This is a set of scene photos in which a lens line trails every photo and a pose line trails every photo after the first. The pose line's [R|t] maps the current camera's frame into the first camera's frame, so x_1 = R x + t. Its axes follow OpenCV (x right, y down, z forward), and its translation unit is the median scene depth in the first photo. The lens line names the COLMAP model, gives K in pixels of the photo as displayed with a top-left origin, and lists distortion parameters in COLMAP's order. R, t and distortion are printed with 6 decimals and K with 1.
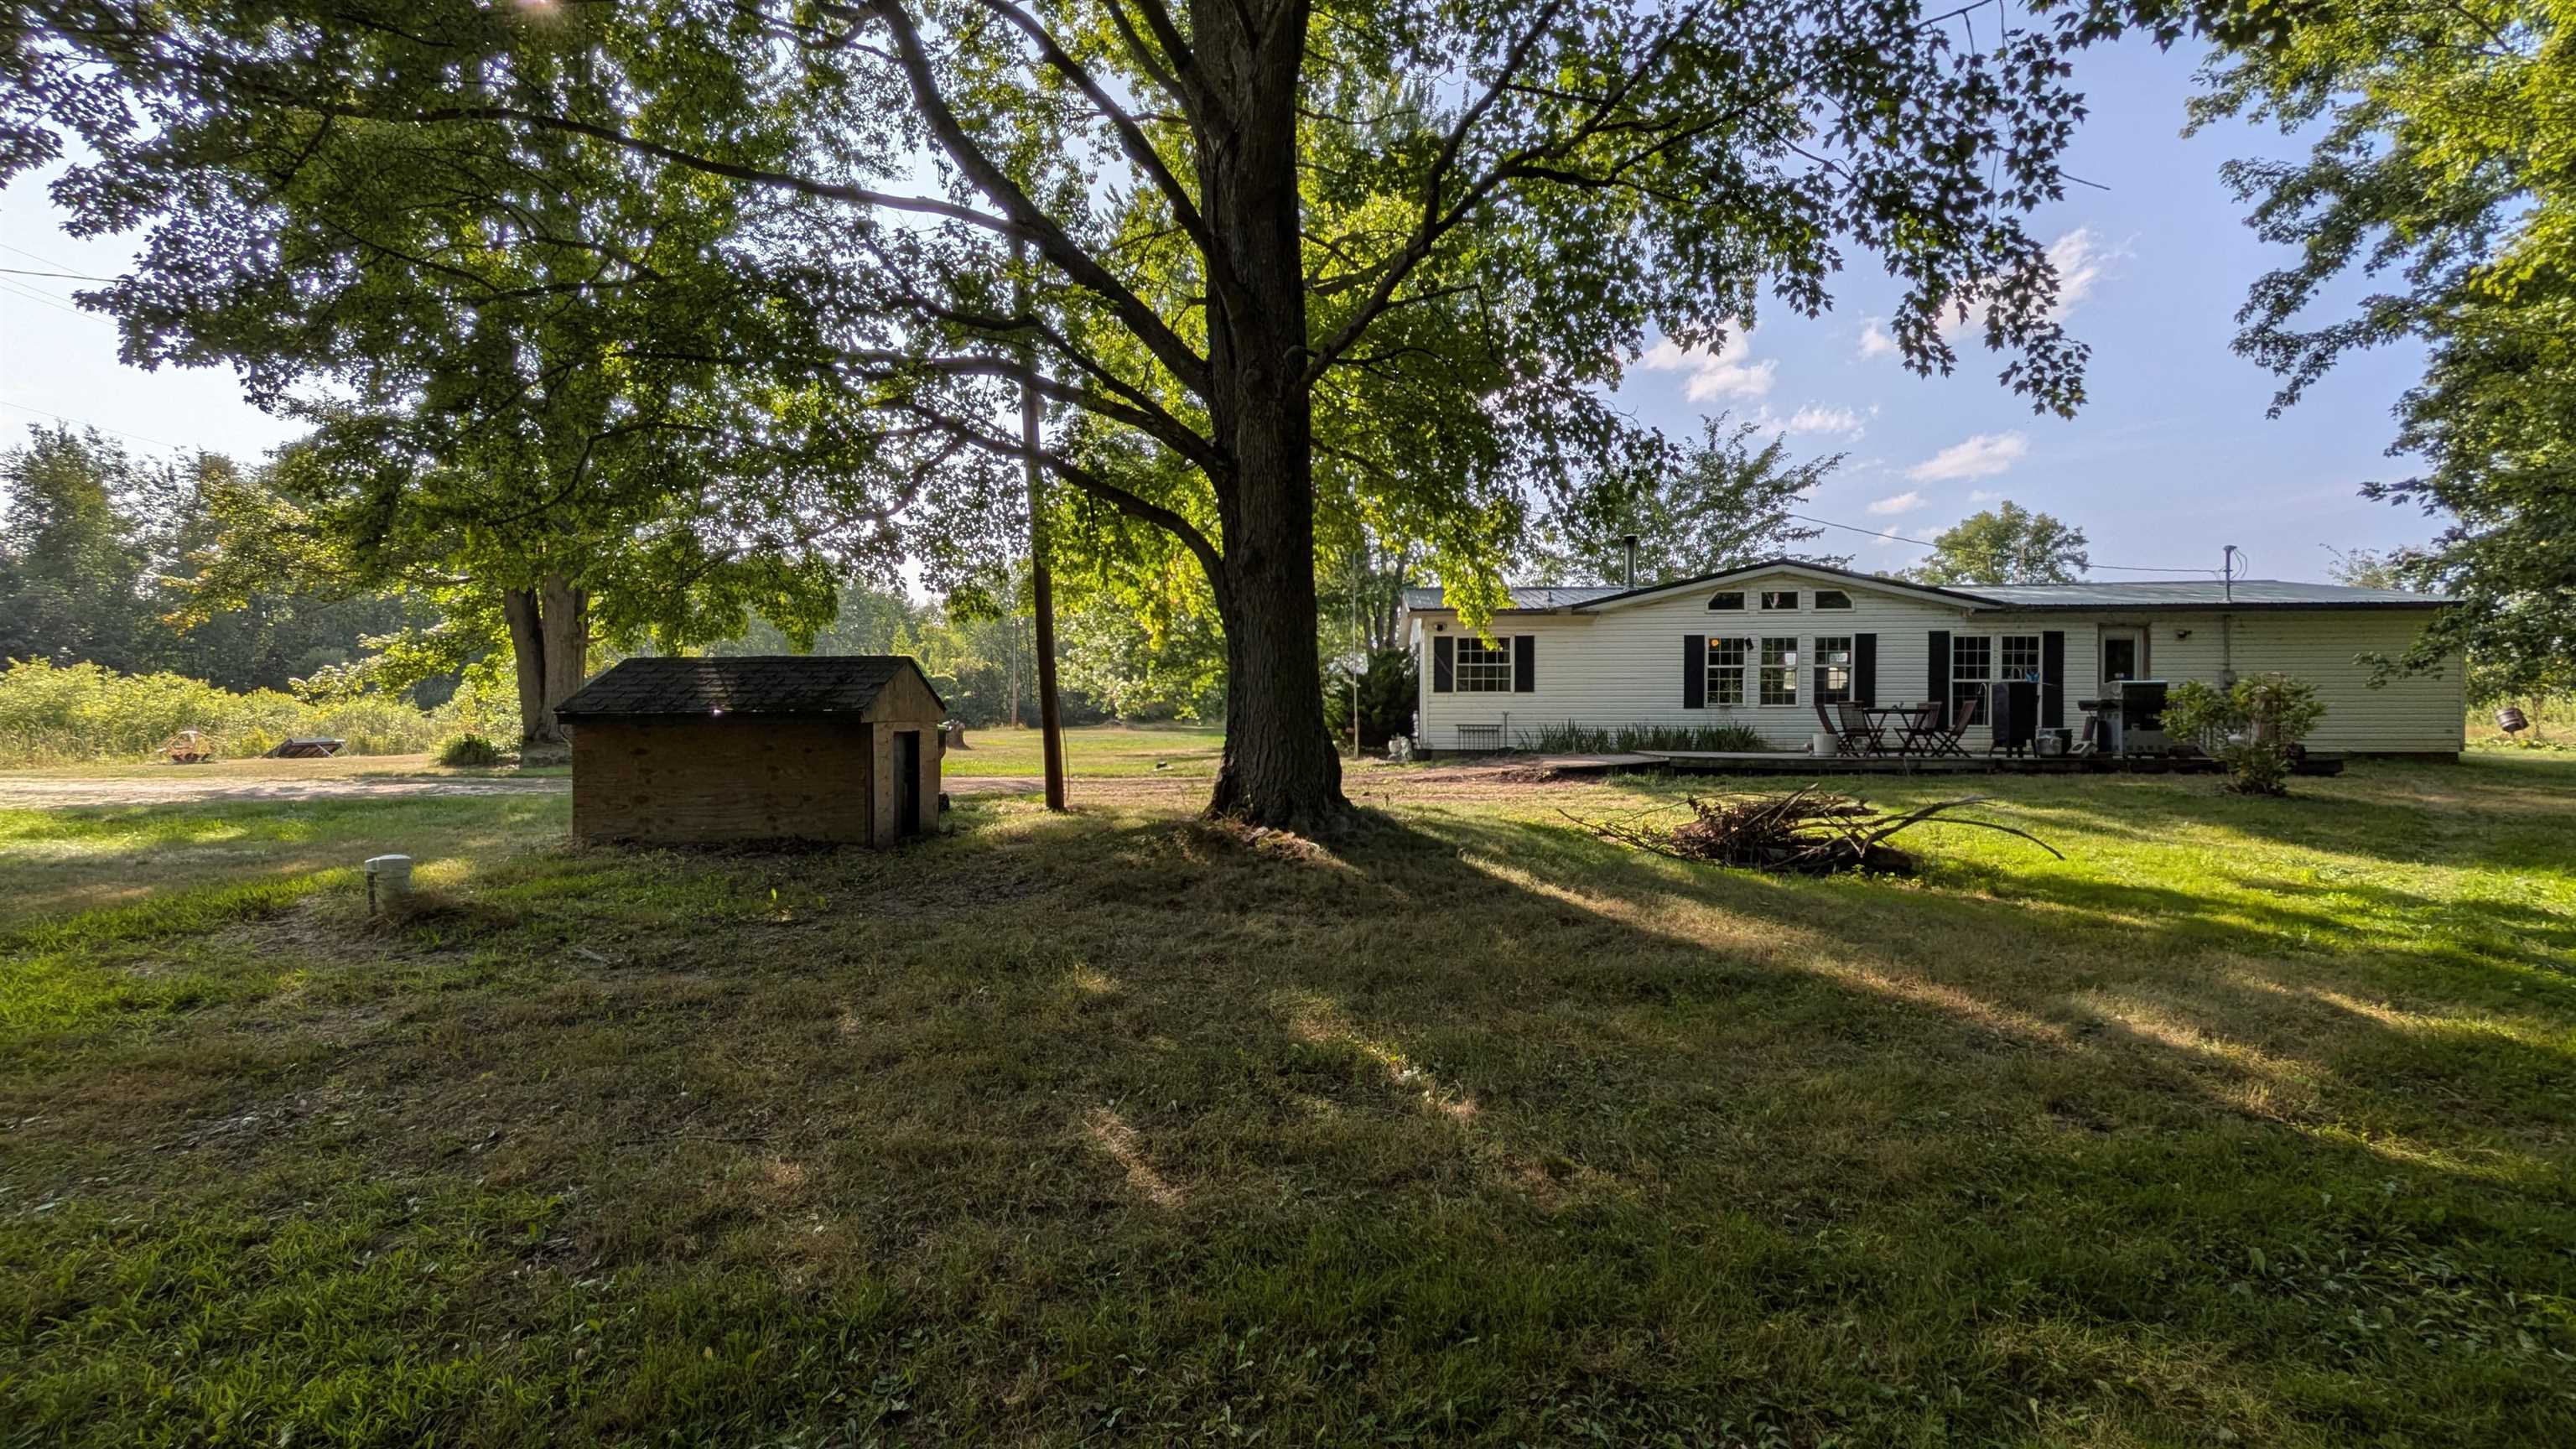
lens RADIAL K [[1009.8, 0, 1297.0], [0, 1009.8, 730.6], [0, 0, 1]] dist [-0.001947, -0.000134]
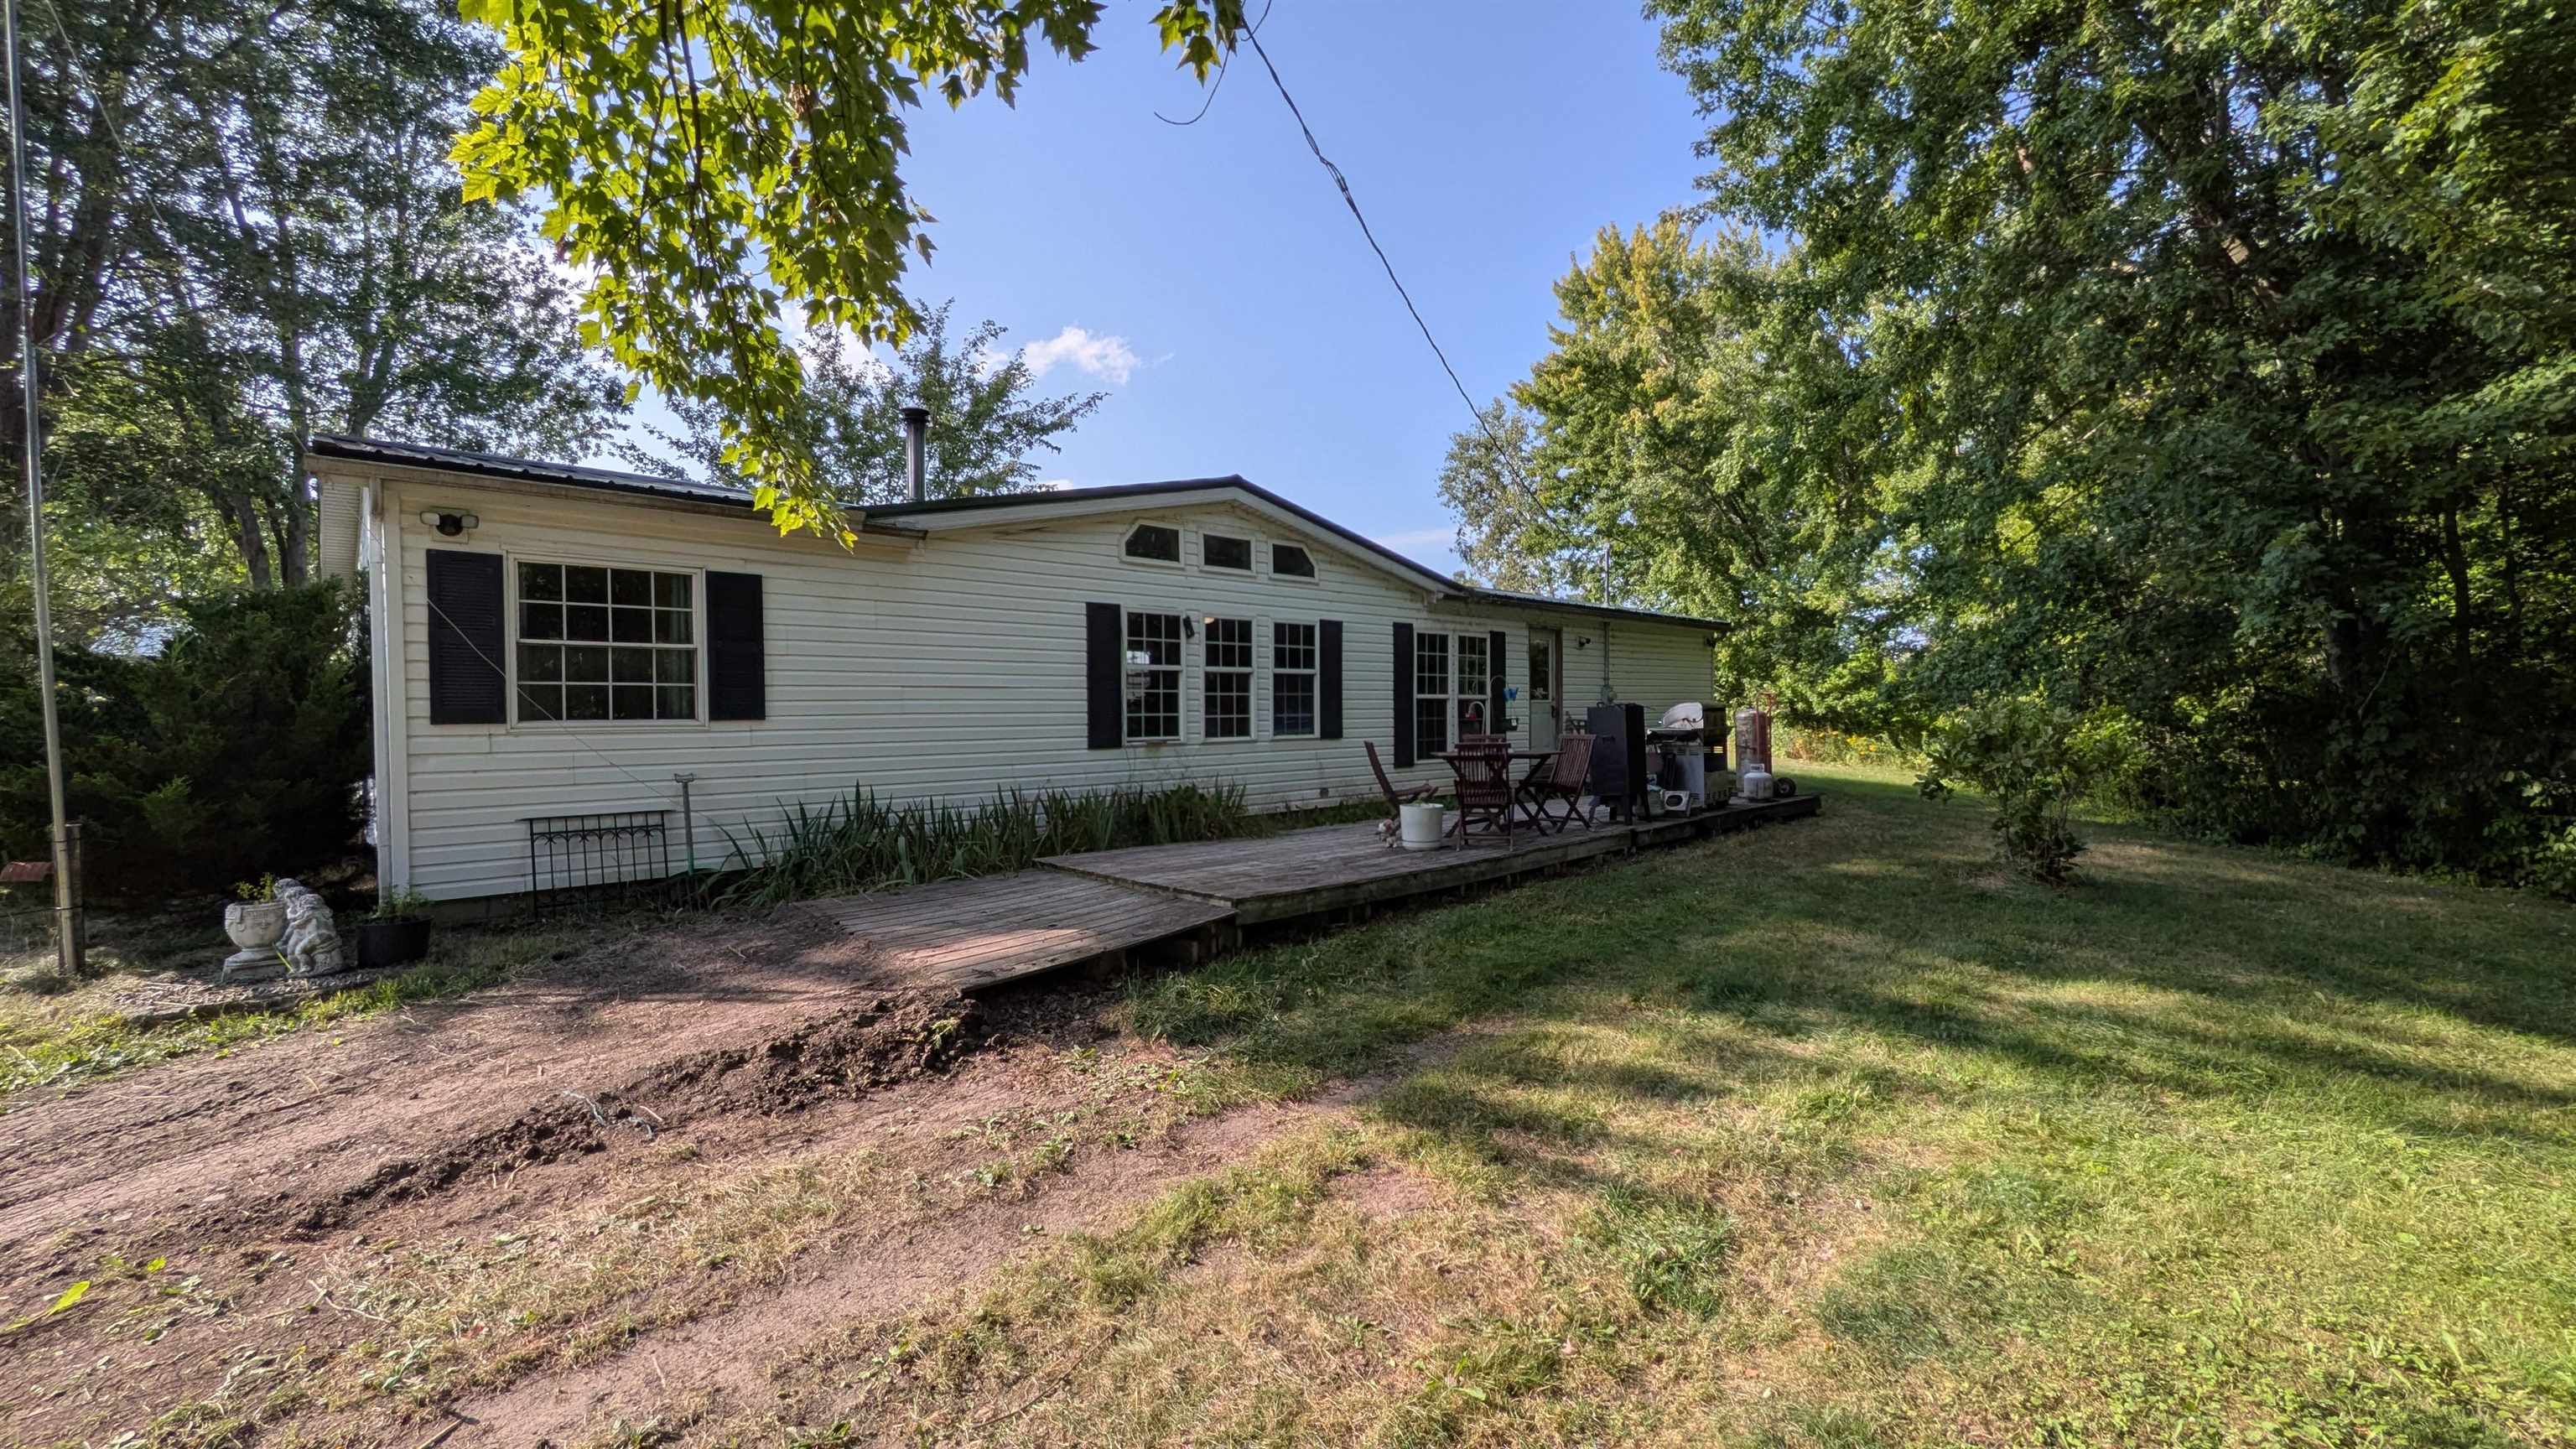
lens RADIAL K [[1009.8, 0, 1297.0], [0, 1009.8, 730.6], [0, 0, 1]] dist [-0.001947, -0.000134]
pose [[0.663991, -0.021317, 0.747436, 0.080572], [0.016846, 0.999766, 0.013548, -0.036486], [-0.747551, 0.003595, 0.664195, 0.595922]]
